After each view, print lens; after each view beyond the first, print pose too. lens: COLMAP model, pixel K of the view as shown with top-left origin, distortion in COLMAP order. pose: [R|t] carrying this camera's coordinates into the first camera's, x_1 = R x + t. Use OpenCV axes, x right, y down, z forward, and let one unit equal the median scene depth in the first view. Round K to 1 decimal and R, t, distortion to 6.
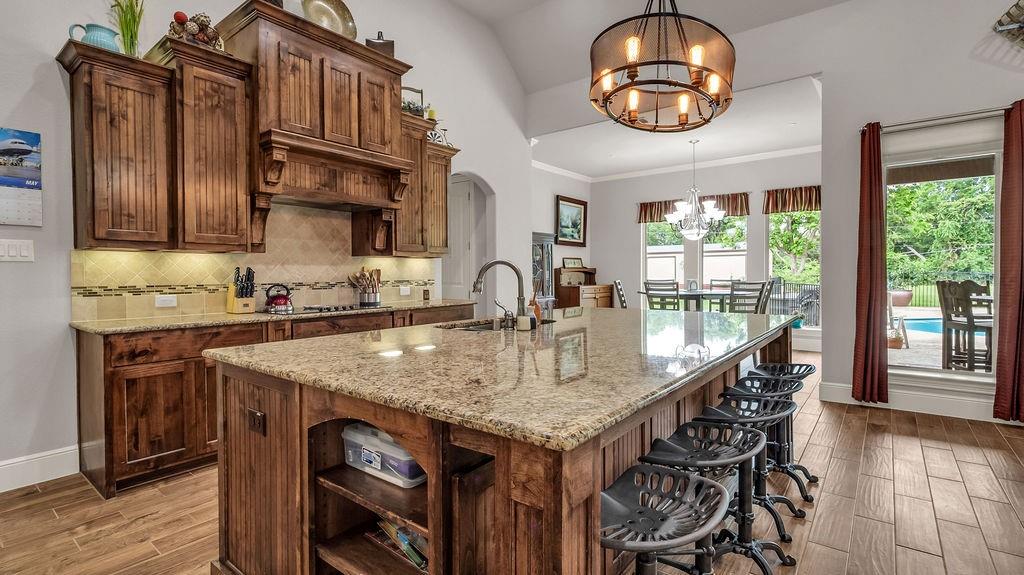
lens RADIAL K [[478.2, 0, 522.3], [0, 478.2, 277.1], [0, 0, 1]] dist [0.016606, 0.001159]
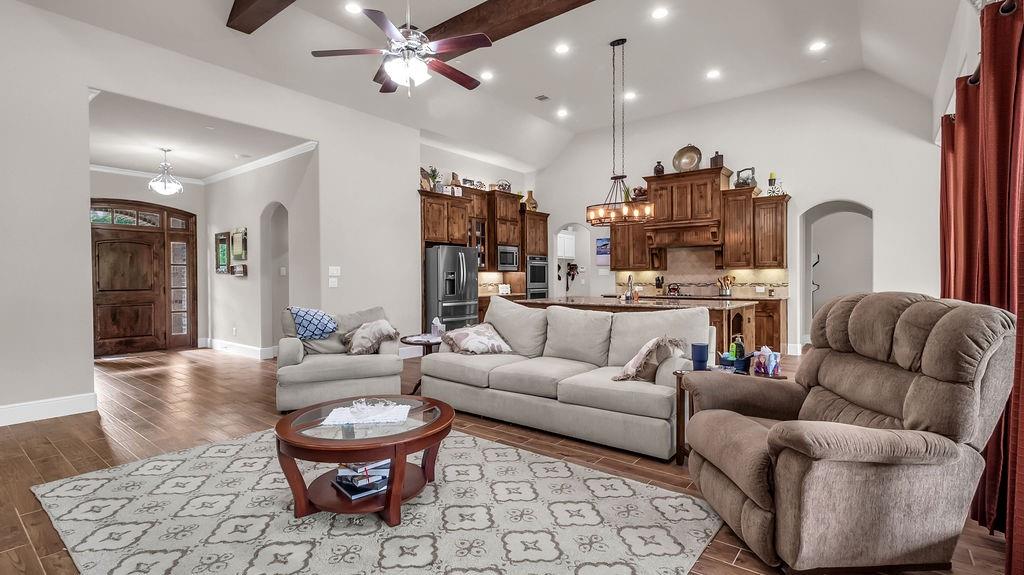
lens RADIAL K [[478.2, 0, 511.5], [0, 478.2, 280.9], [0, 0, 1]] dist [0.016606, 0.001159]
pose [[0.007220, 0.009087, -0.999933, 1.796236], [-0.005824, 0.999942, 0.009045, -0.014067], [0.999957, 0.005759, 0.007272, 0.203665]]
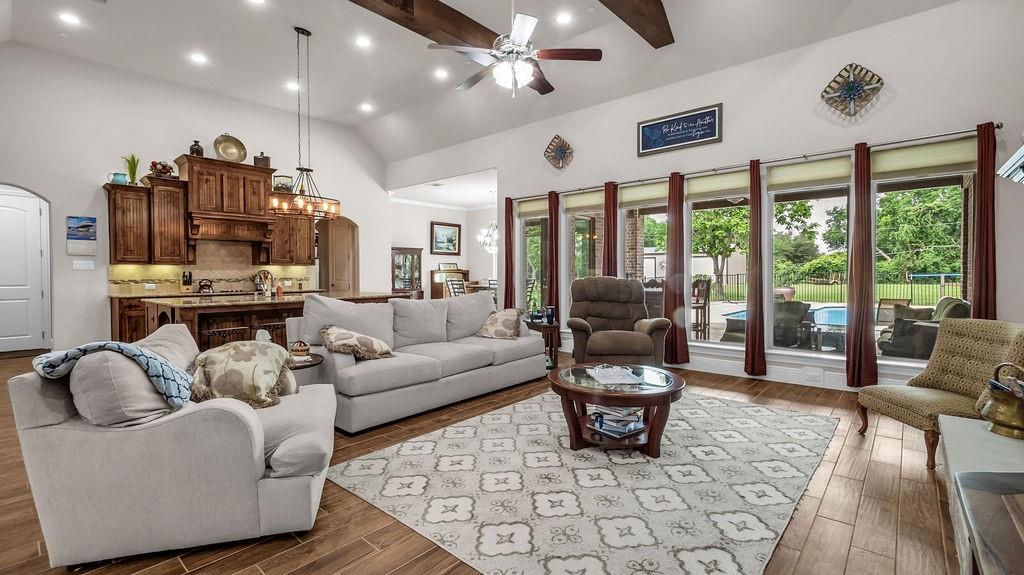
lens RADIAL K [[436.8, 0, 511.8], [0, 436.8, 279.7], [0, 0, 1]] dist [0.008043, -0.000314]
pose [[0.998896, 0.000214, -0.046966, 0.920656], [0.000152, 0.999970, 0.007794, 0.001408], [0.046966, -0.007792, 0.998866, -0.853446]]
